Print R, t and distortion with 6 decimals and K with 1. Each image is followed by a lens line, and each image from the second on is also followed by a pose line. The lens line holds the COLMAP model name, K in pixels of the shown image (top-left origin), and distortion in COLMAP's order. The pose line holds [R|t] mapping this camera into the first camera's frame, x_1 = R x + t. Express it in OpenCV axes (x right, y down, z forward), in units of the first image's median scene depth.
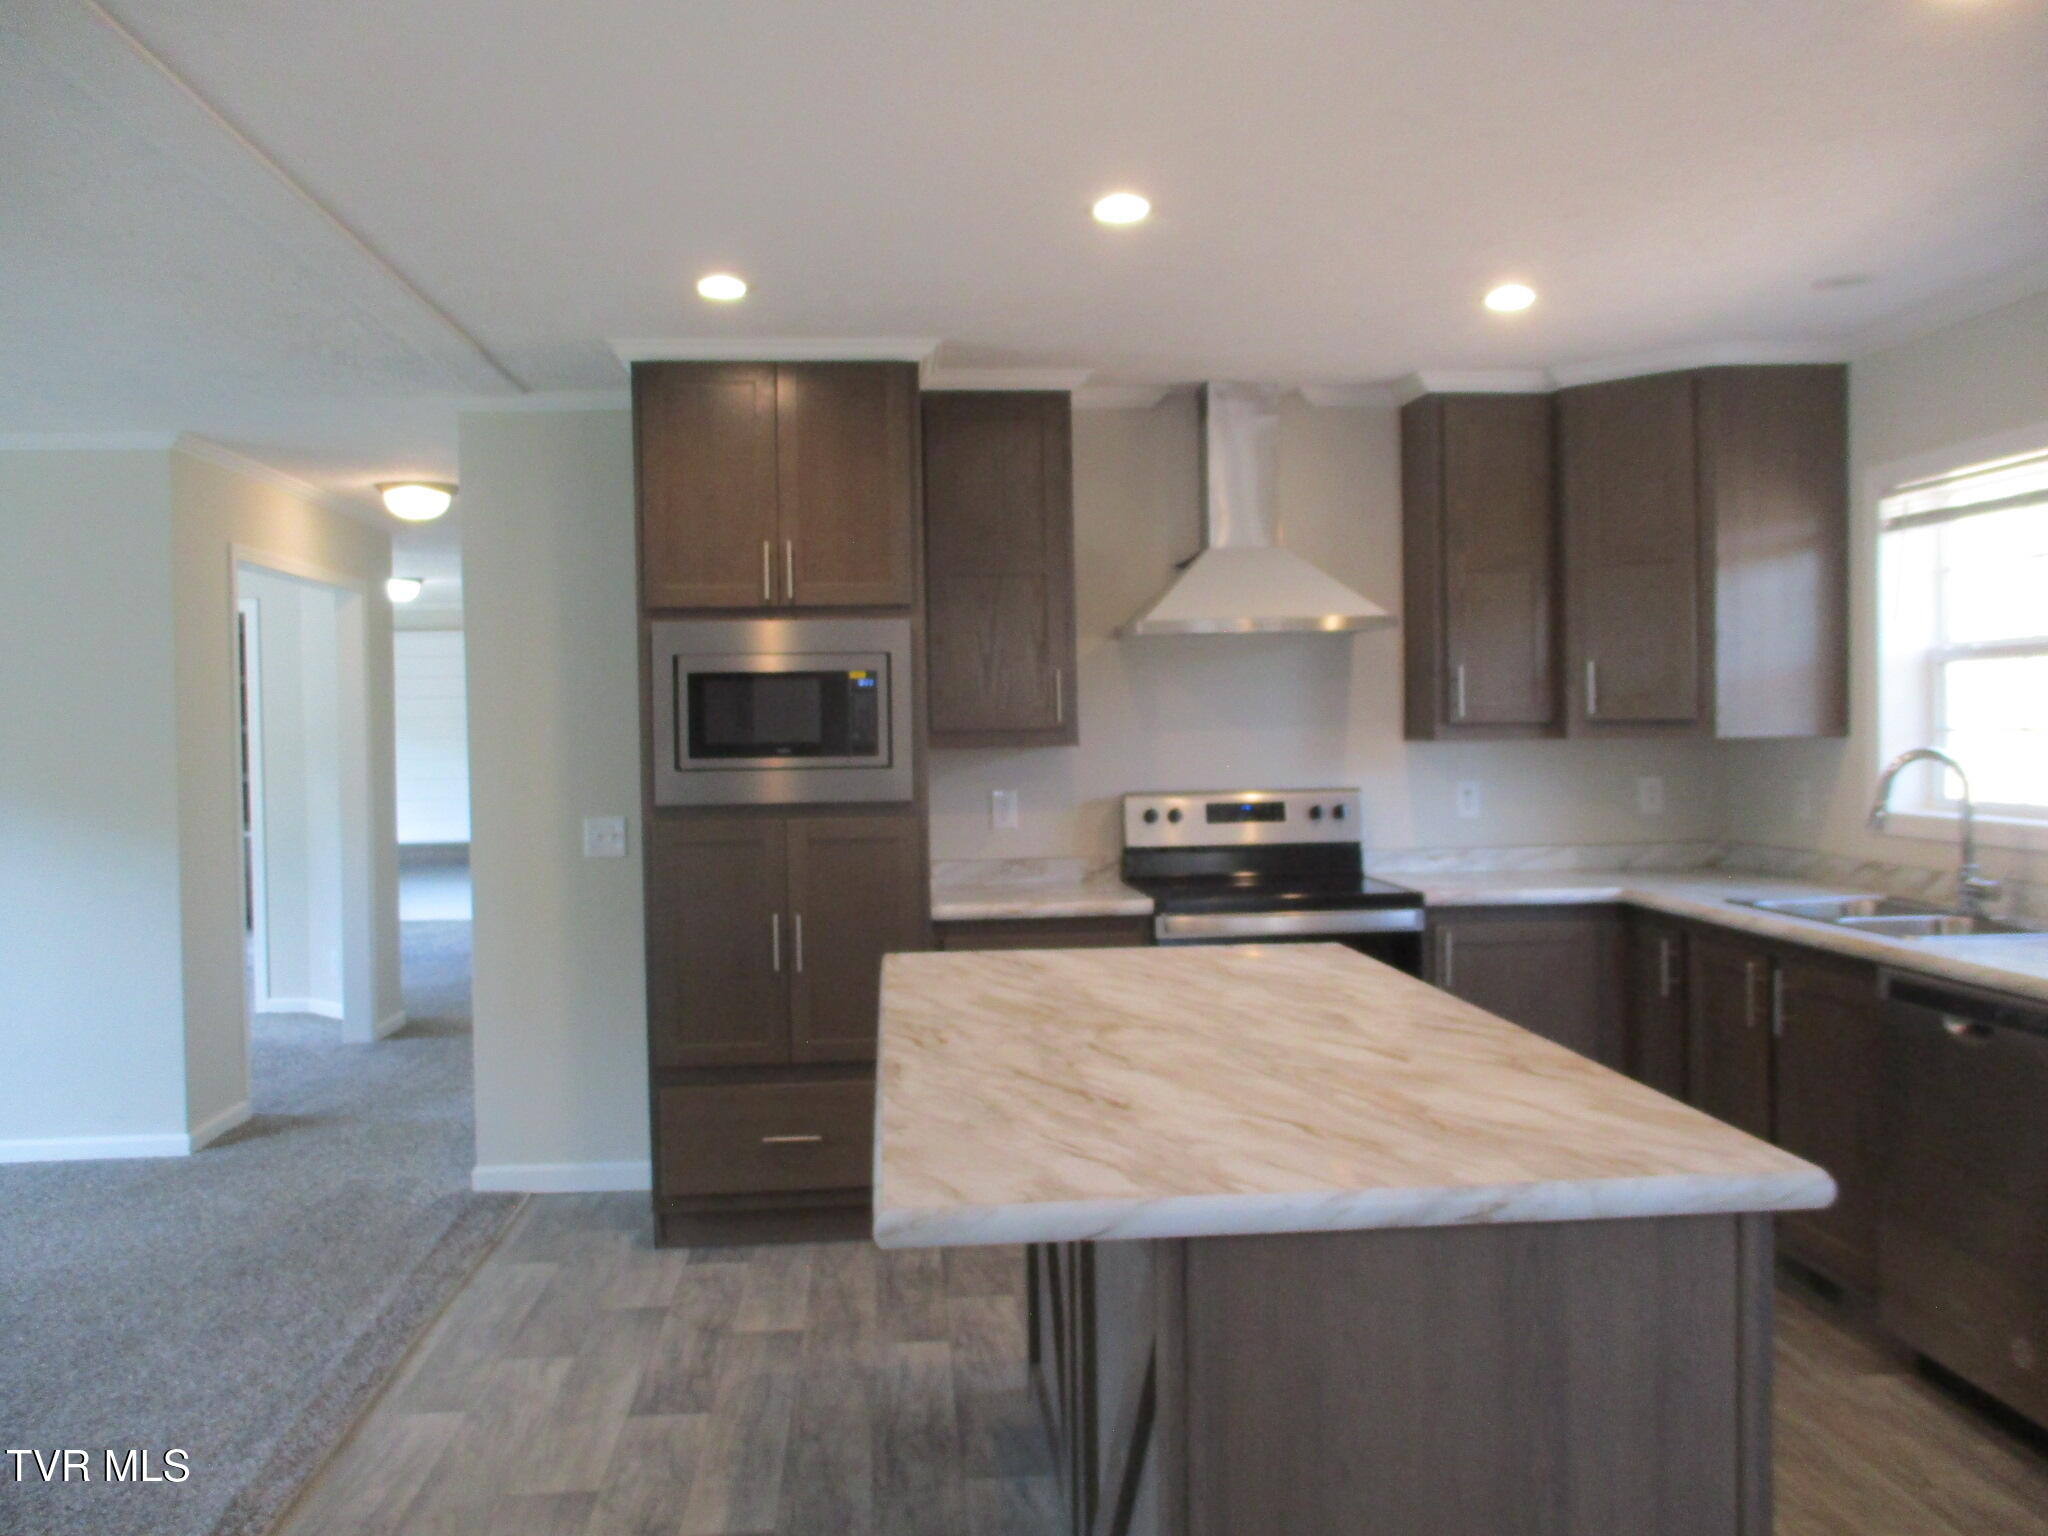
lens RADIAL K [[1649.1, 0, 1024.0], [0, 1649.1, 768.0], [0, 0, 1]] dist [-0.035809, 0.000744]
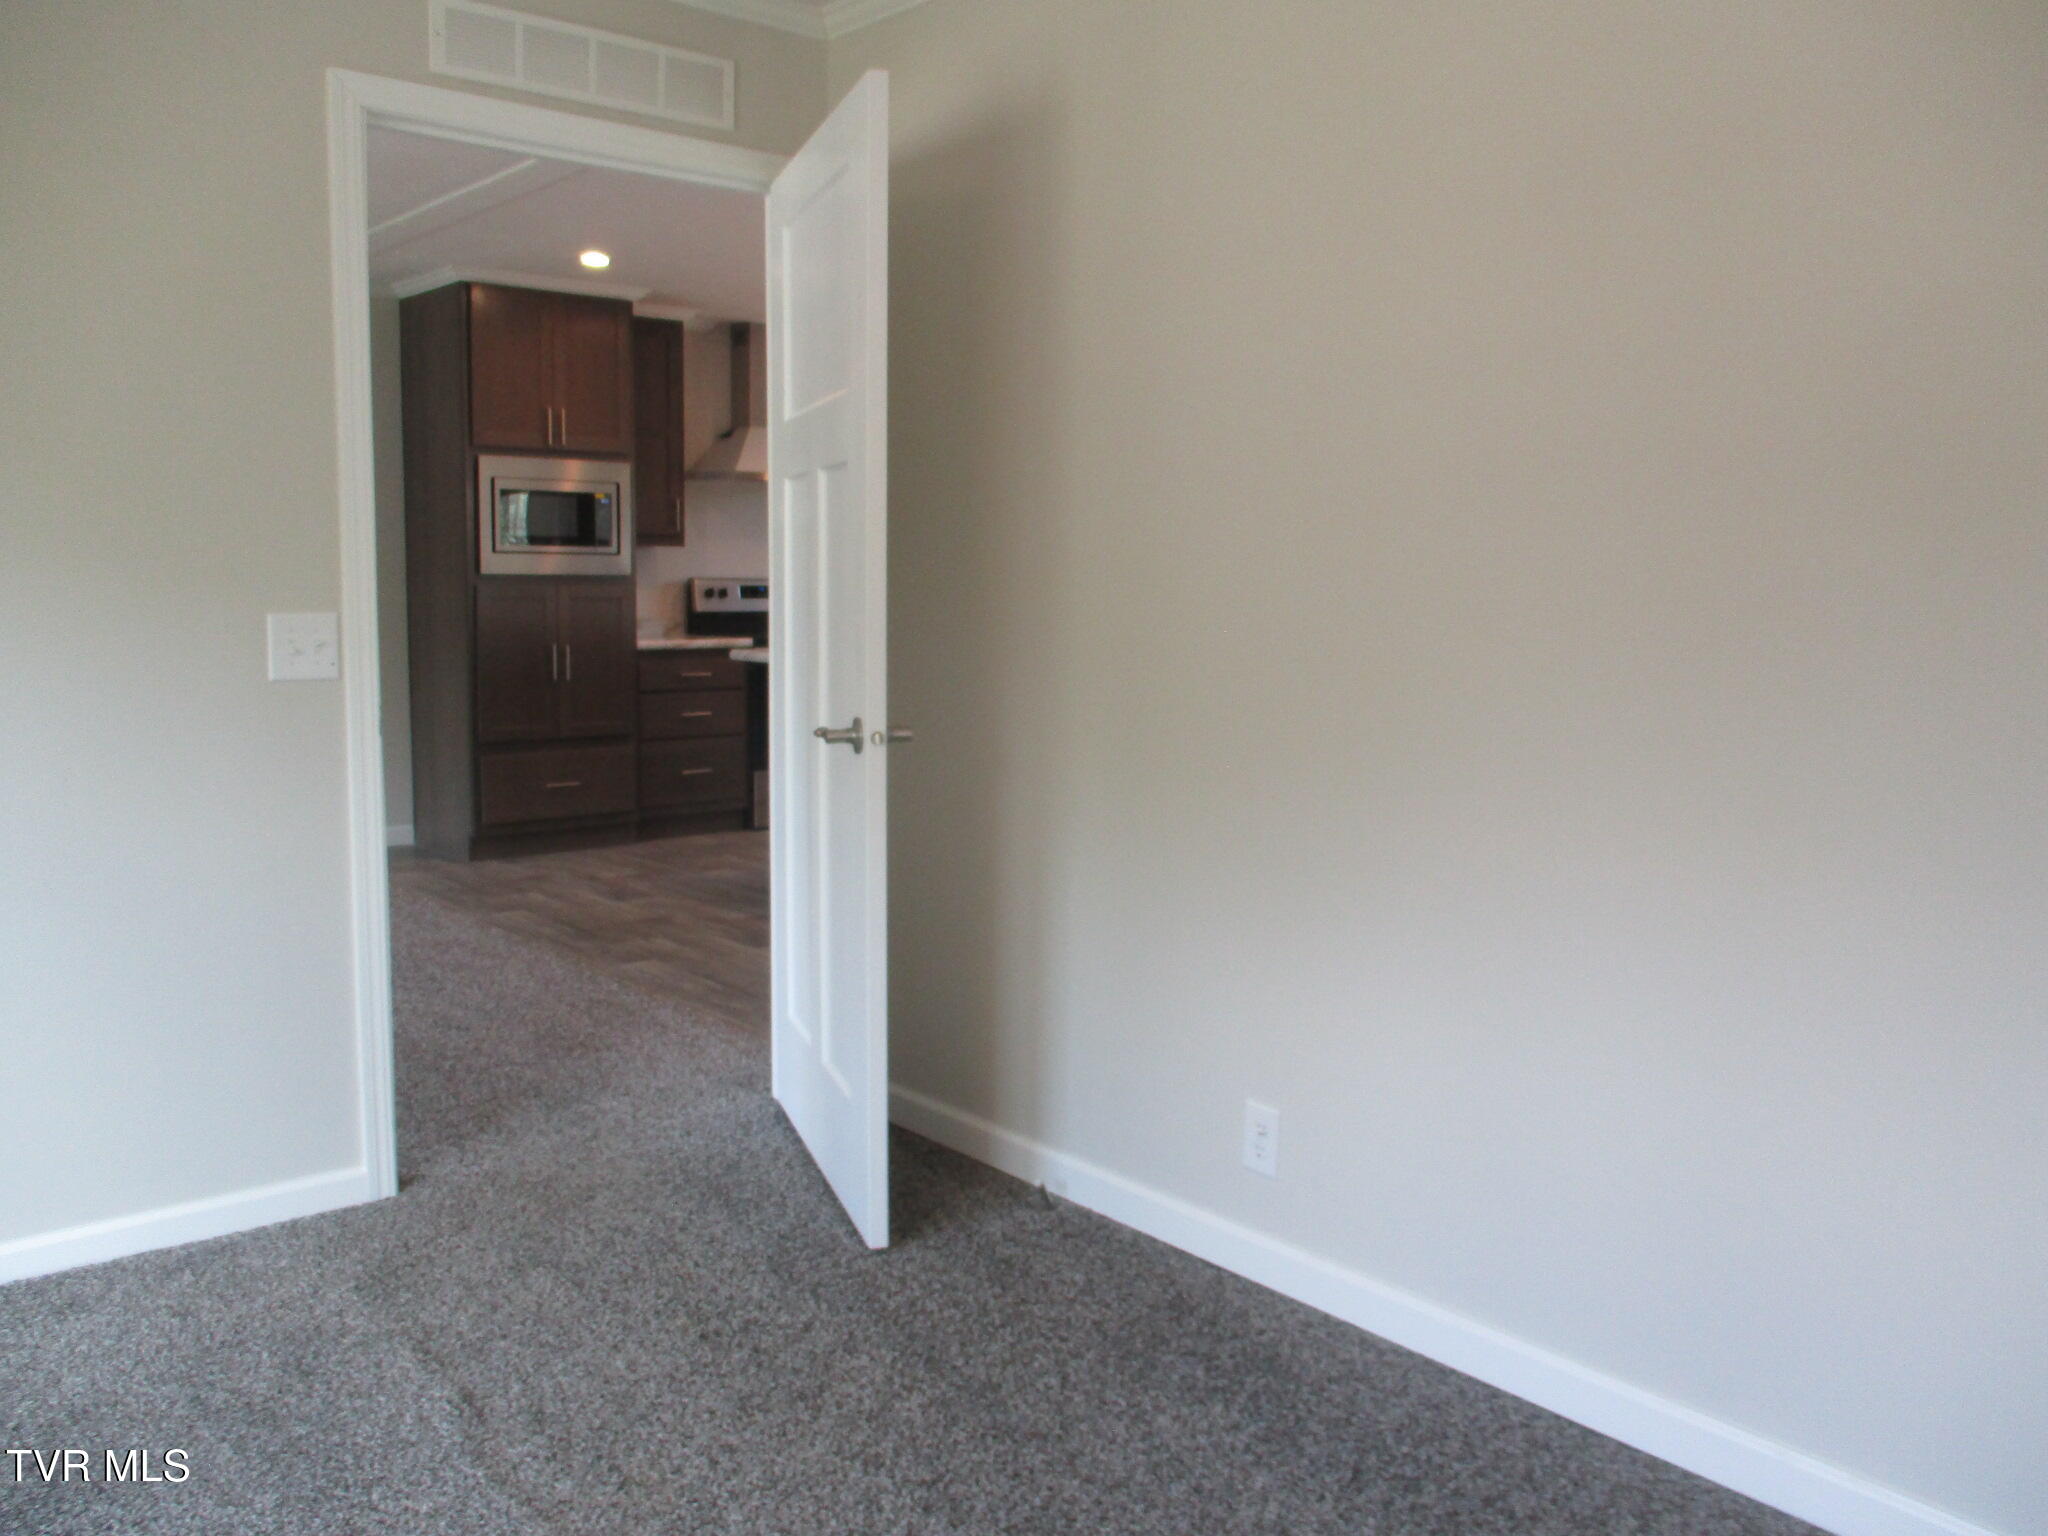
lens RADIAL K [[1649.1, 0, 1024.0], [0, 1649.1, 768.0], [0, 0, 1]] dist [-0.035809, 0.000744]
pose [[0.815975, -0.039948, 0.576705, -0.699535], [-0.016415, 0.995606, 0.092190, 0.053121], [-0.577854, -0.084692, 0.811734, -0.566679]]
